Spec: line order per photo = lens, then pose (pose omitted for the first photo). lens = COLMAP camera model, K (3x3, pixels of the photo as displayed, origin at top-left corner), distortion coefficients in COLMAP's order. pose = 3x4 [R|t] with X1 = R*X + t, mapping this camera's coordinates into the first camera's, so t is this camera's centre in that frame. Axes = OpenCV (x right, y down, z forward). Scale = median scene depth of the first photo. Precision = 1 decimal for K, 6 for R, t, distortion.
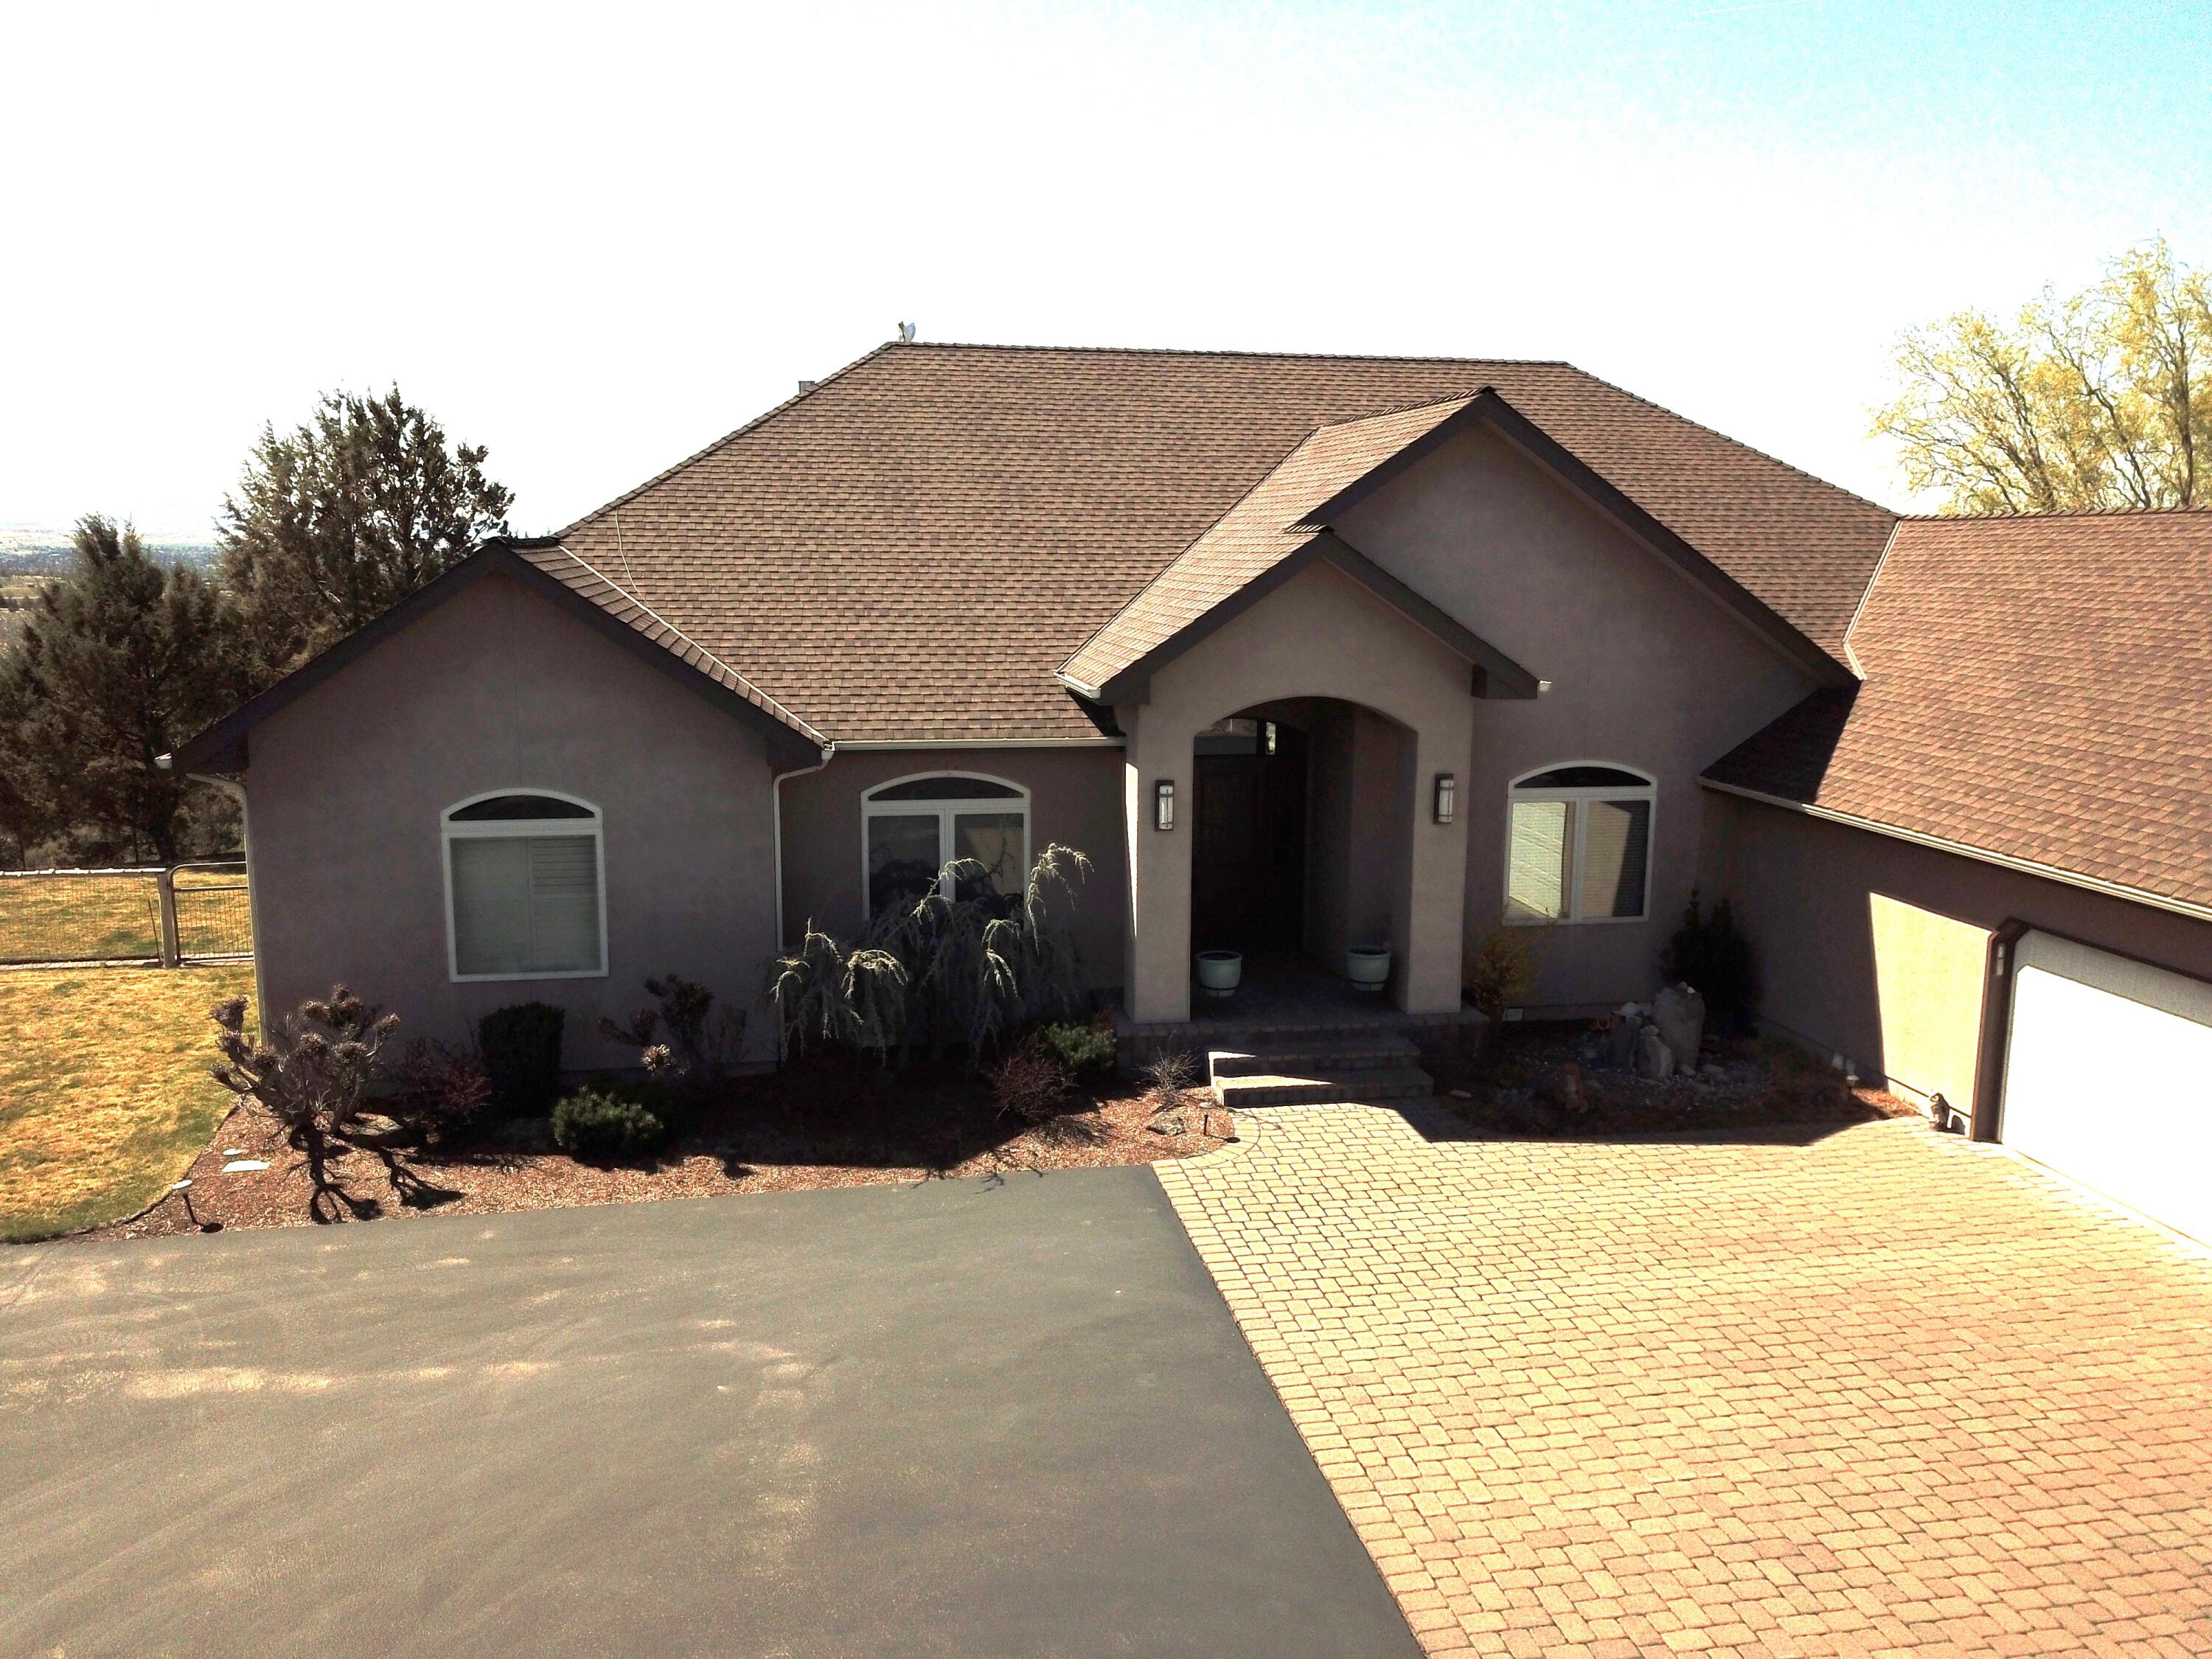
lens RADIAL K [[1687.0, 0, 1106.0], [0, 1687.0, 829.5], [0, 0, 1]] dist [0.110824, -0.205491]
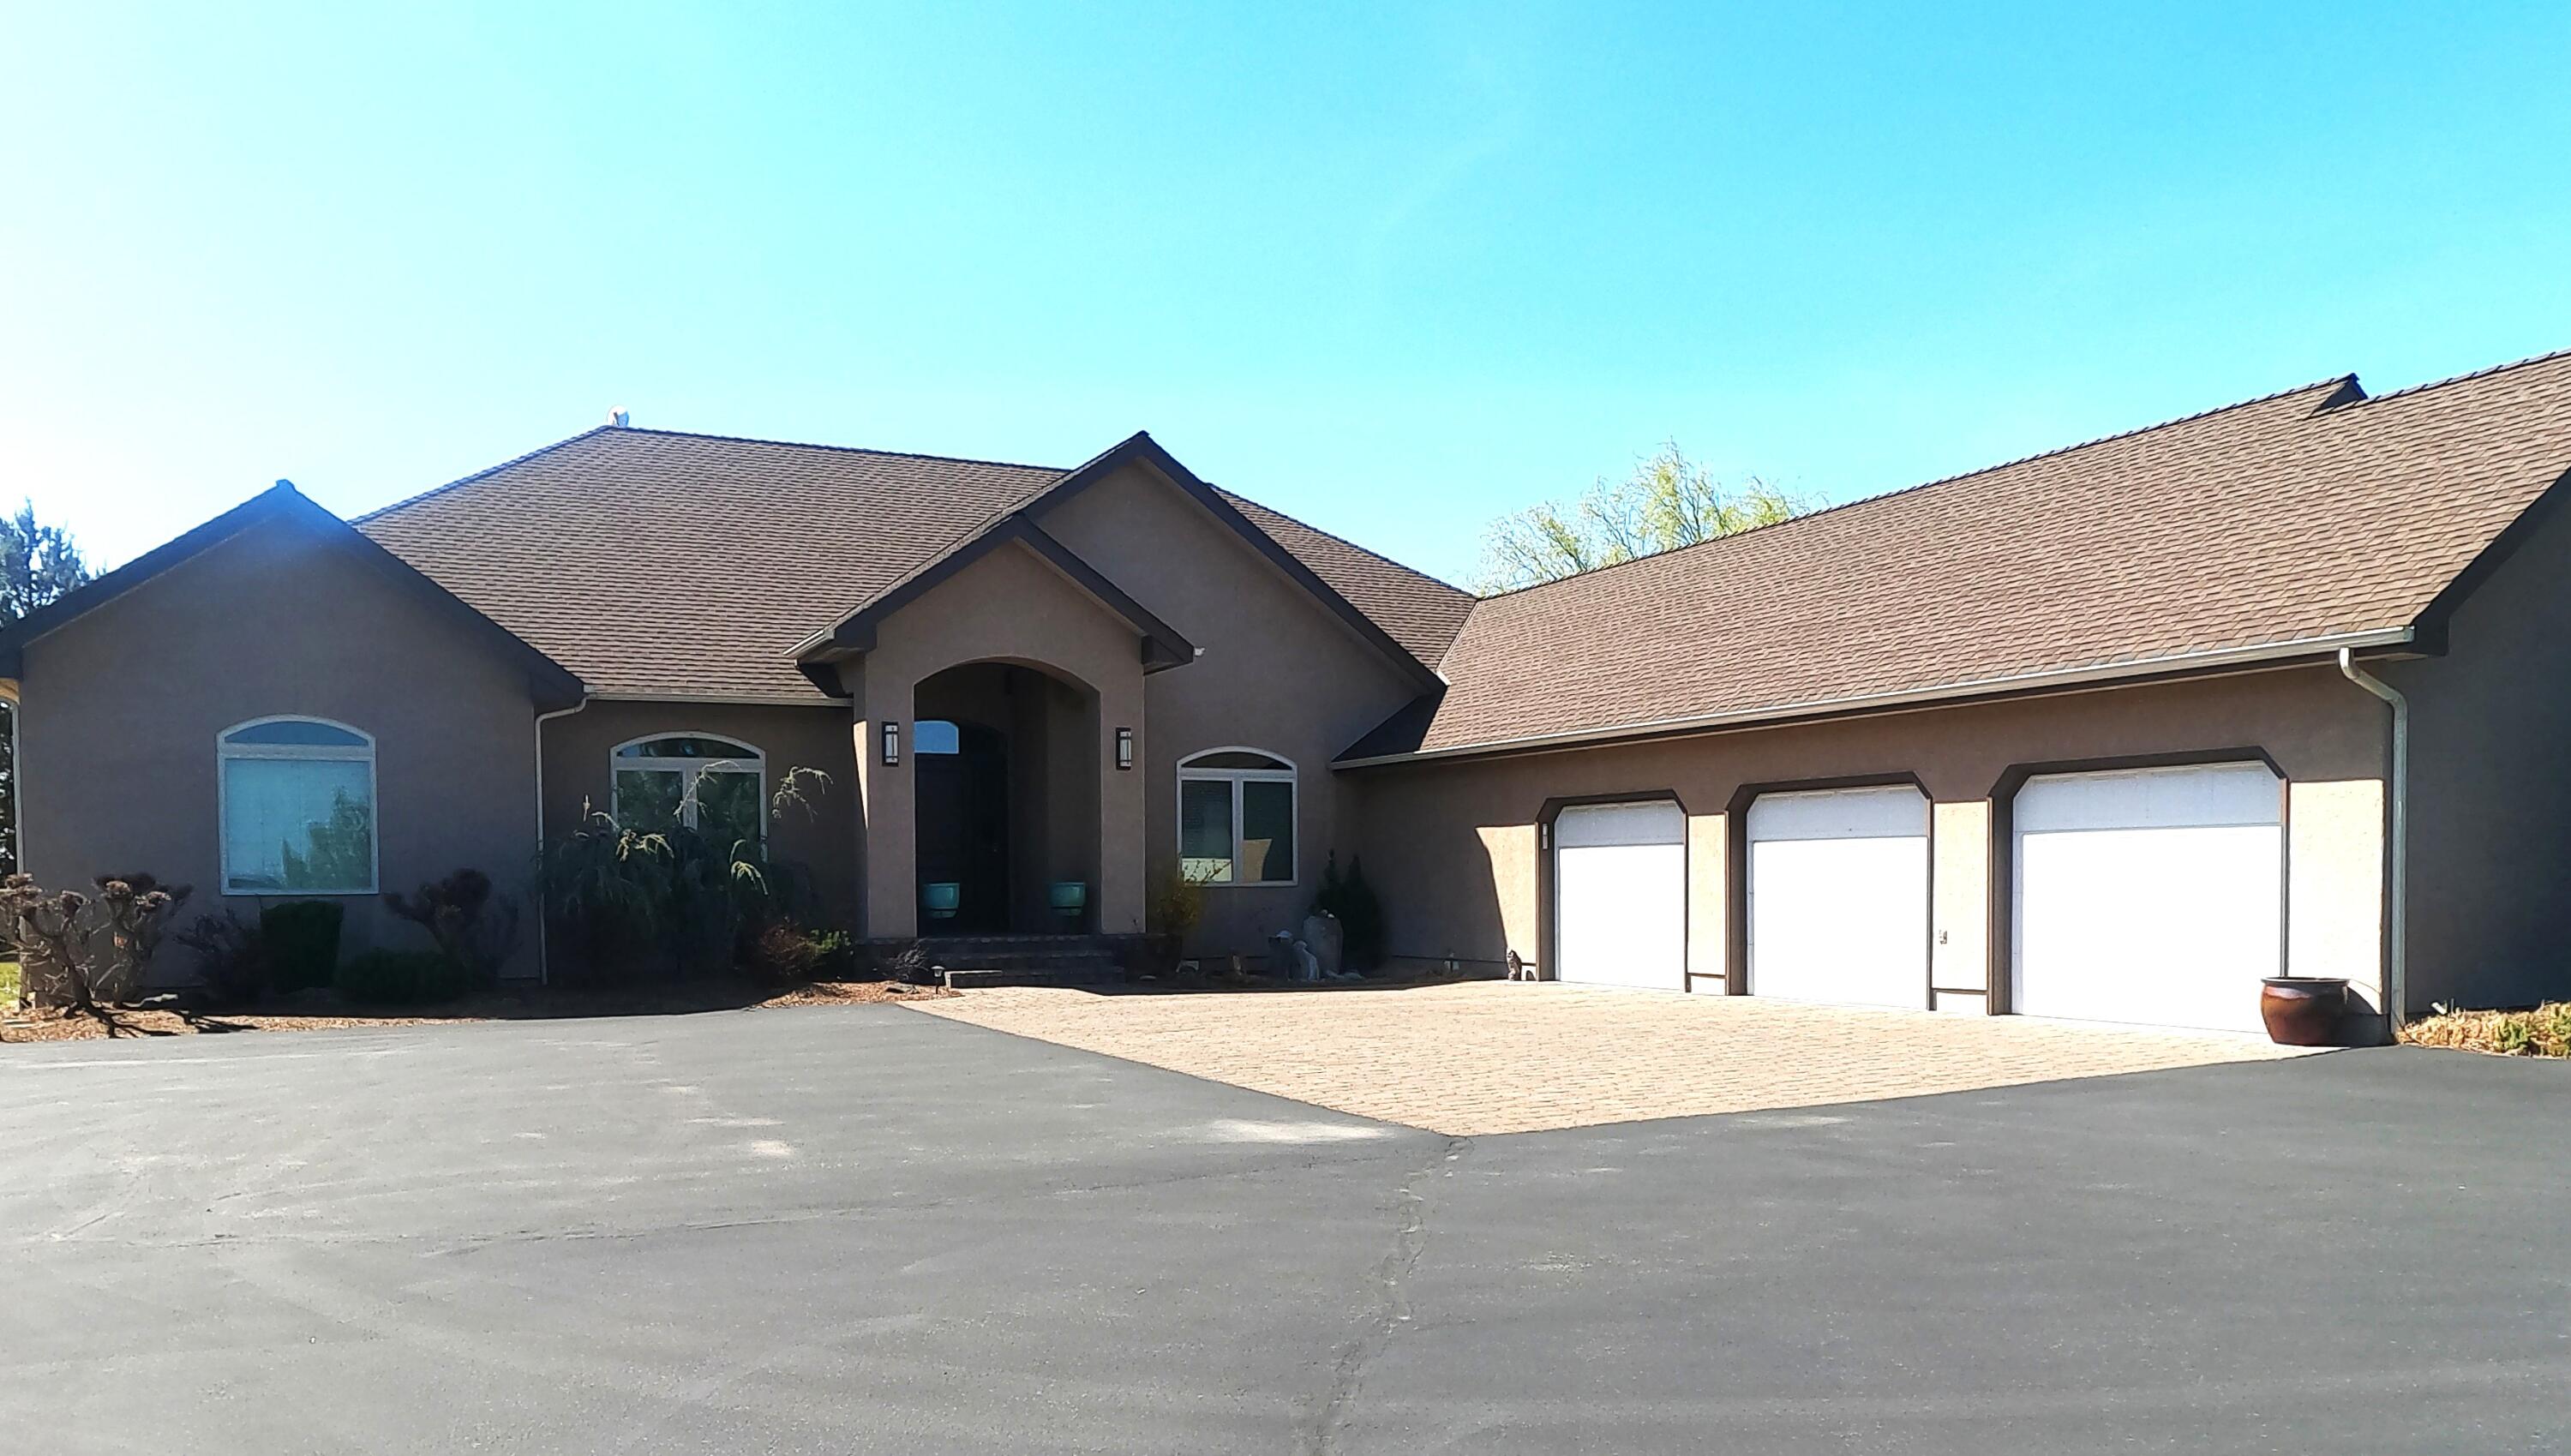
lens RADIAL K [[1898.0, 0, 1277.5], [0, 1898.0, 938.0], [0, 0, 1]] dist [-0.069860, 0.116943]
pose [[0.962494, -0.022522, 0.270367, -0.062661], [0.060146, 0.989464, -0.131695, 0.300236], [-0.264553, 0.143017, 0.953708, -0.288612]]
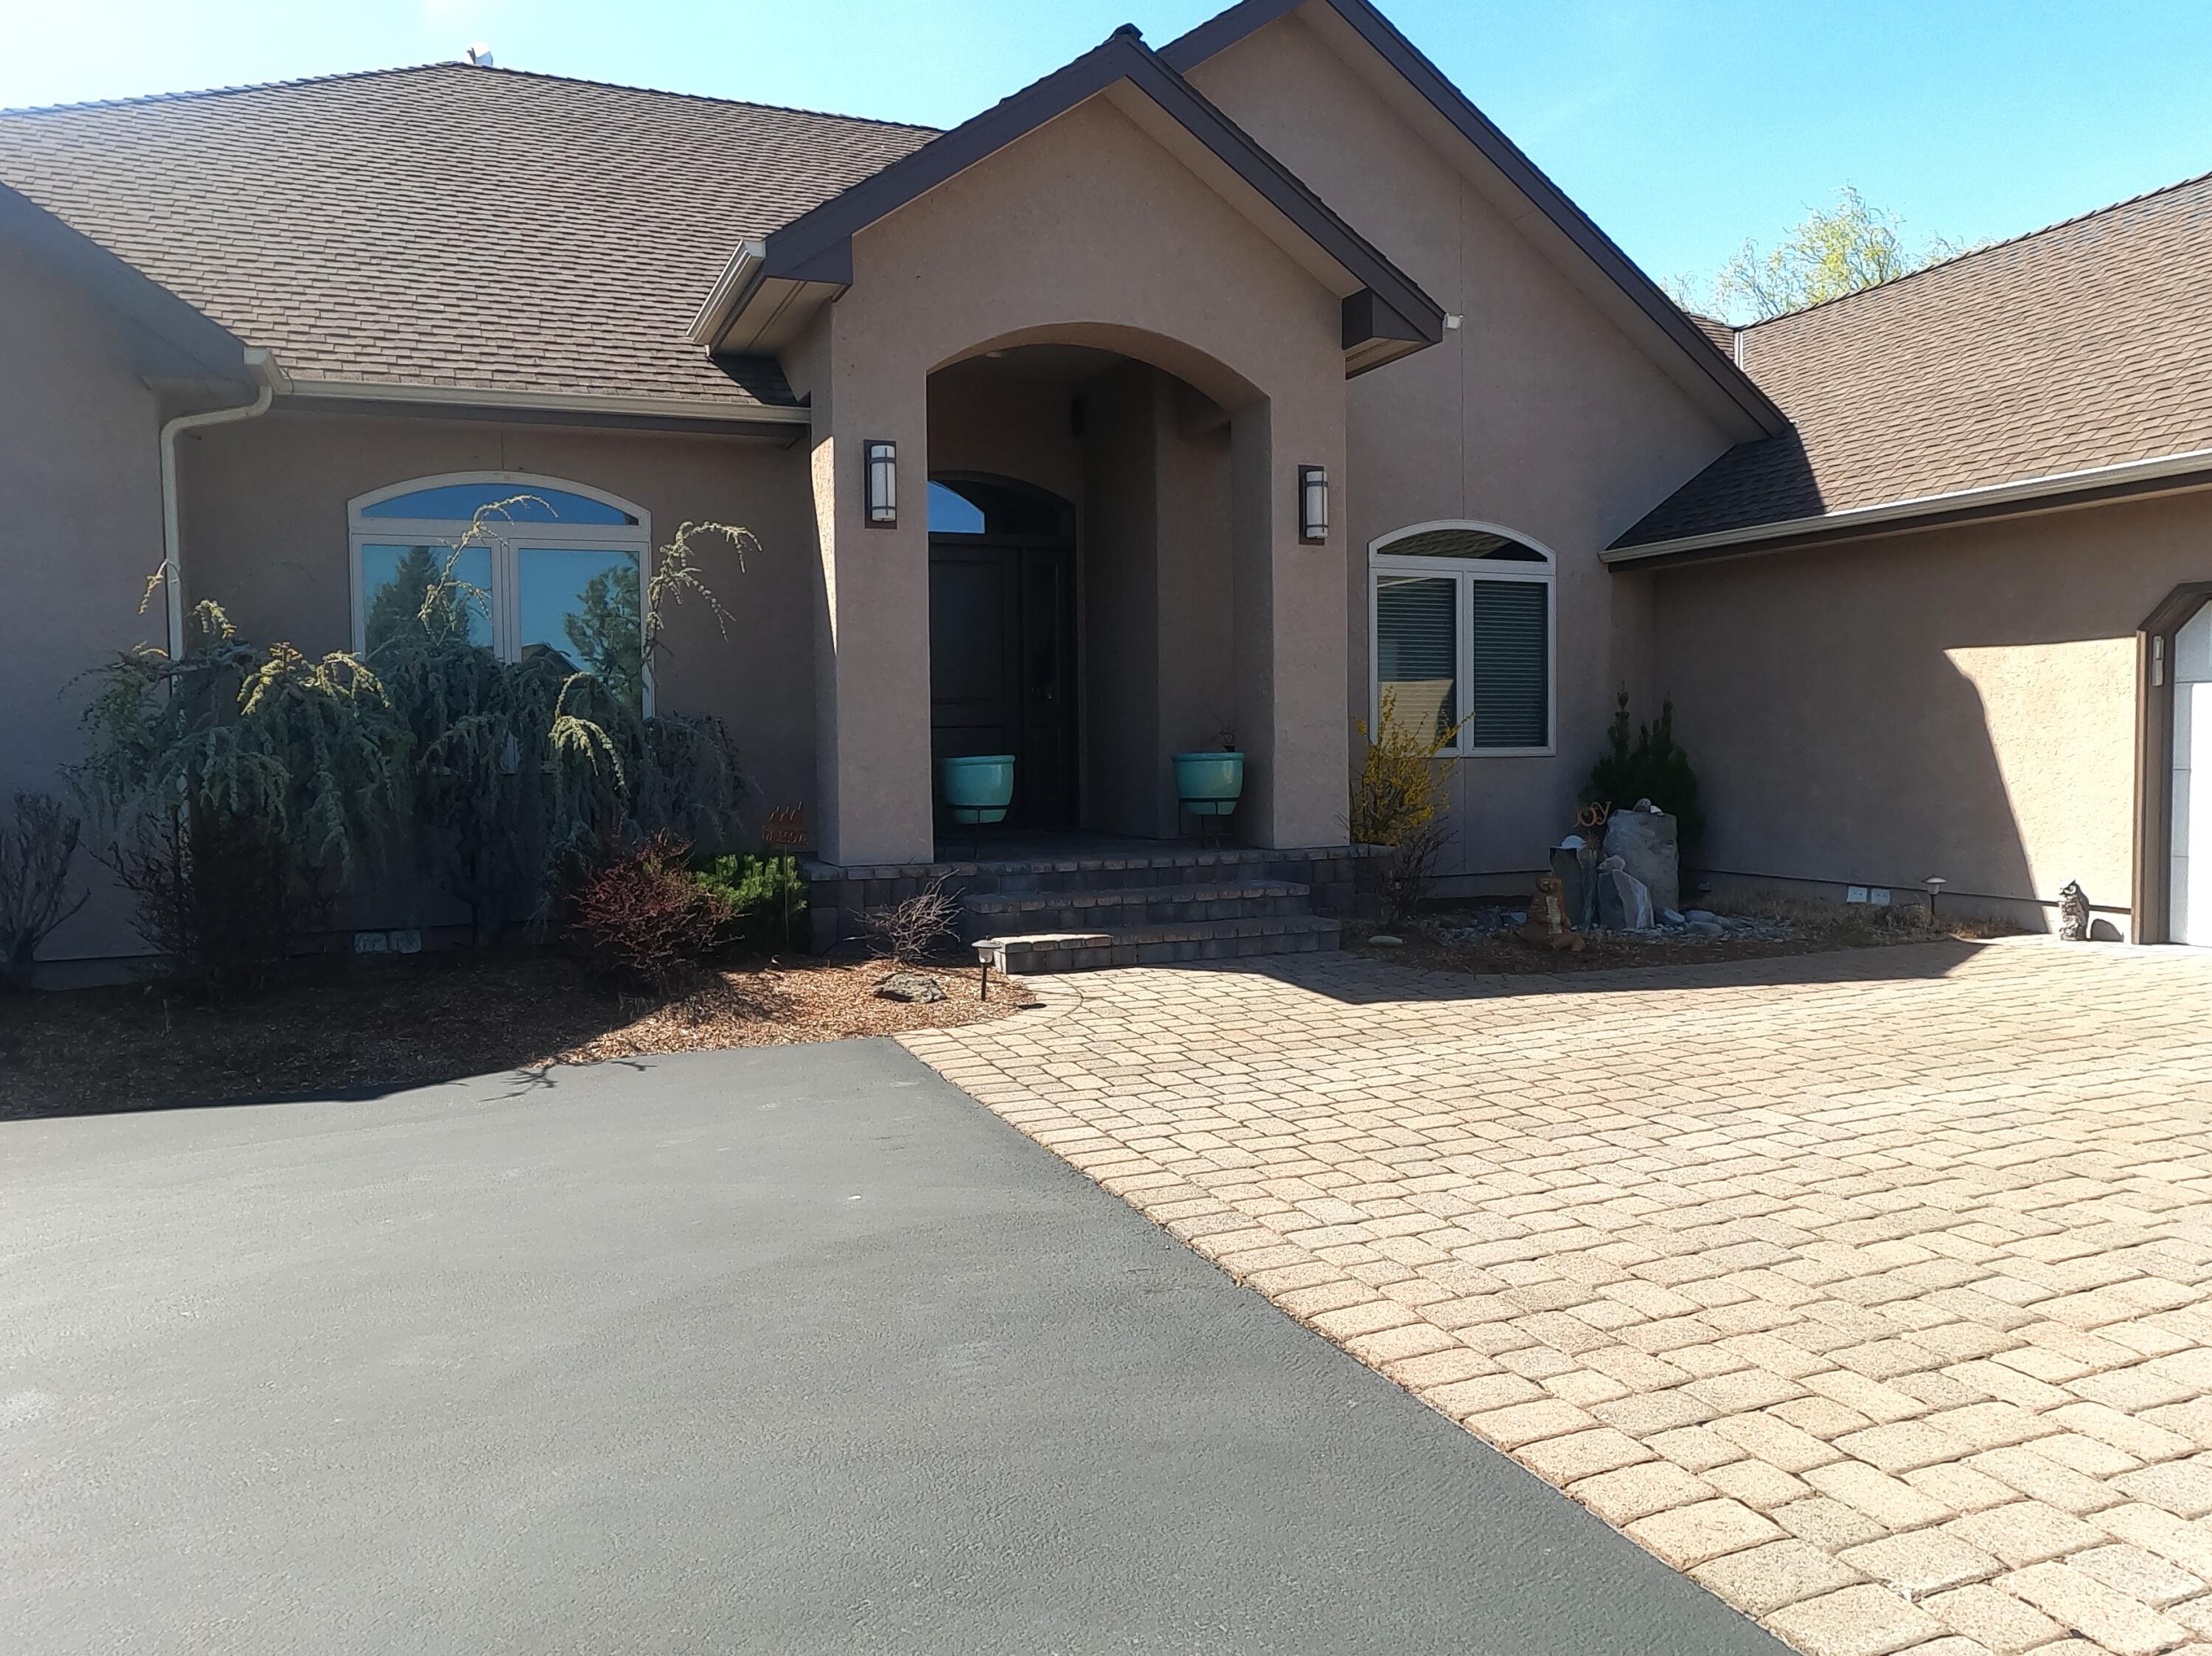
lens RADIAL K [[1602.3, 0, 1122.9], [0, 1602.3, 793.1], [0, 0, 1]] dist [-0.009935, -0.000995]
pose [[0.975444, -0.025437, 0.218775, -0.008150], [0.054909, 0.990030, -0.129710, 0.168109], [-0.213294, 0.138537, 0.967116, 0.442884]]
